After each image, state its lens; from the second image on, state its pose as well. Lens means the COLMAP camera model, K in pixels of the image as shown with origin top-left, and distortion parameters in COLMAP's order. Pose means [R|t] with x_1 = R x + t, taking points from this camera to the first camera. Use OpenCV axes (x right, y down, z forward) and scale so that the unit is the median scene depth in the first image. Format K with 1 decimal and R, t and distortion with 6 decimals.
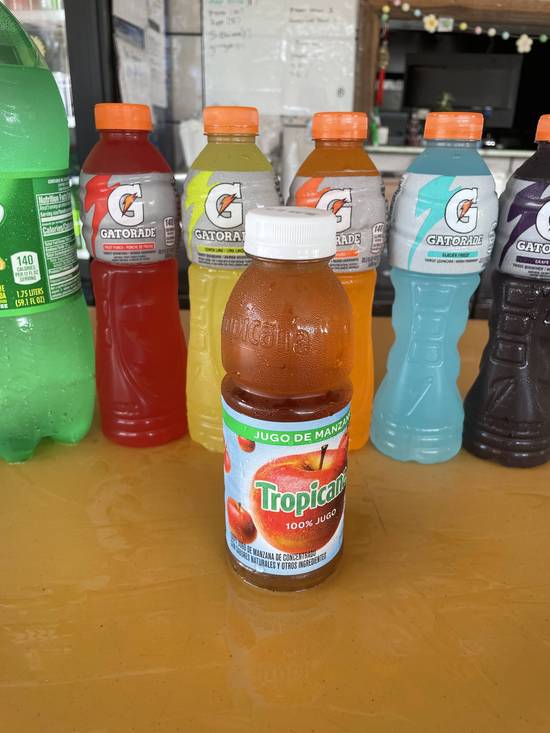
lens RADIAL K [[556.6, 0, 278.2], [0, 556.6, 364.7], [0, 0, 1]] dist [0.073466, -0.112905]
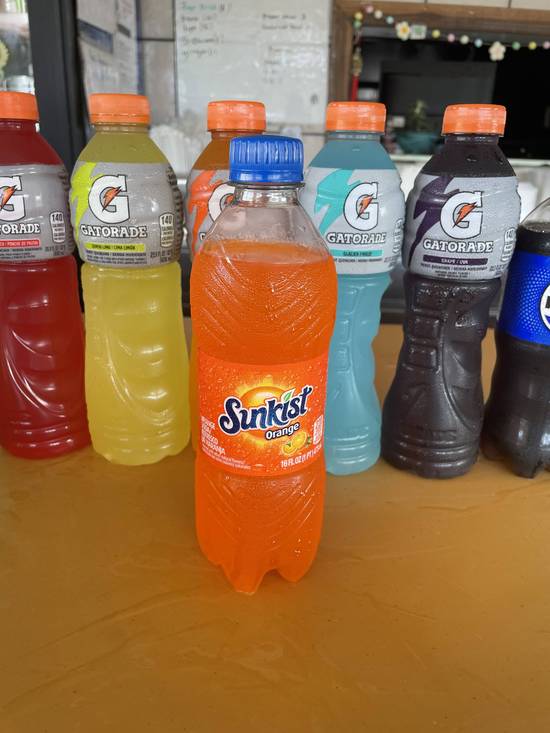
lens RADIAL K [[557.0, 0, 275.0], [0, 557.0, 366.5], [0, 0, 1]] dist [0.074800, -0.114800]
pose [[0.999890, -0.000405, 0.014846, 0.147079], [0.000582, 0.999929, -0.011925, 0.004962], [-0.014840, 0.011932, 0.999819, 0.057002]]
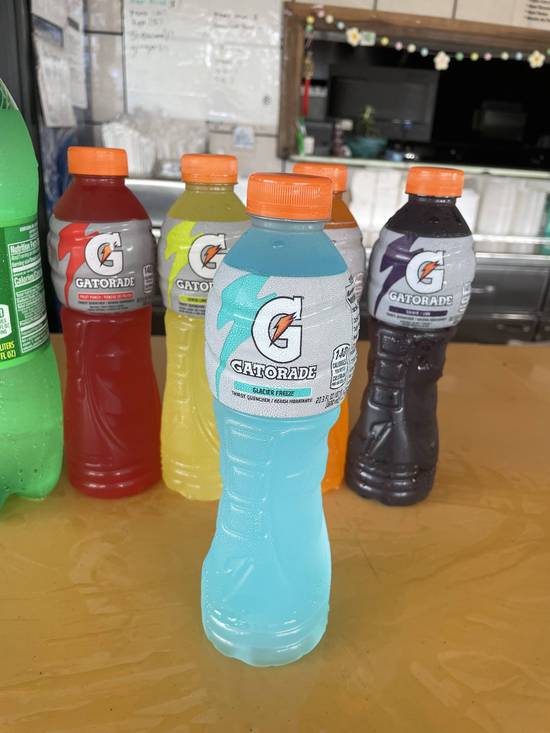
lens RADIAL K [[560.5, 0, 275.7], [0, 560.5, 370.3], [0, 0, 1]] dist [0.055687, -0.092211]
pose [[0.990411, -0.019969, 0.136704, -0.106787], [0.018778, 0.999774, 0.010000, -0.082456], [-0.136872, -0.007337, 0.990562, 0.006983]]
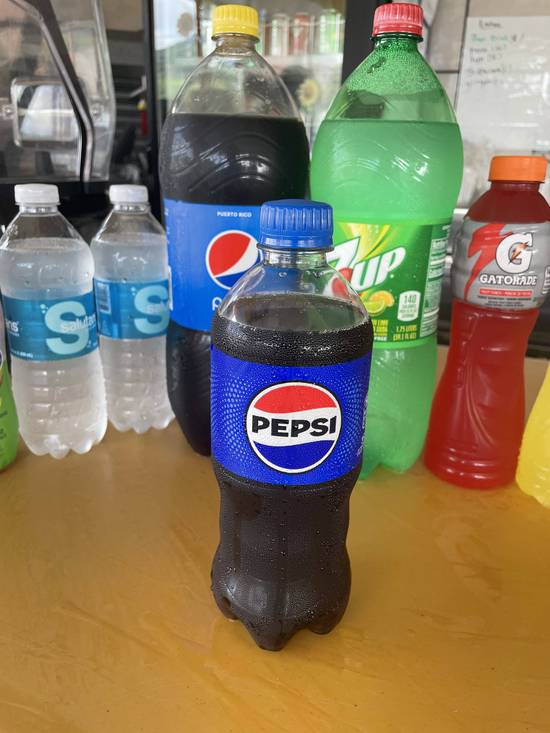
lens RADIAL K [[556.6, 0, 278.2], [0, 556.6, 364.7], [0, 0, 1]] dist [0.073466, -0.112905]
pose [[0.939470, 0.123941, -0.319430, -0.292551], [-0.139289, 0.989922, -0.025566, 0.002250], [0.313042, 0.068511, 0.947265, -0.080399]]
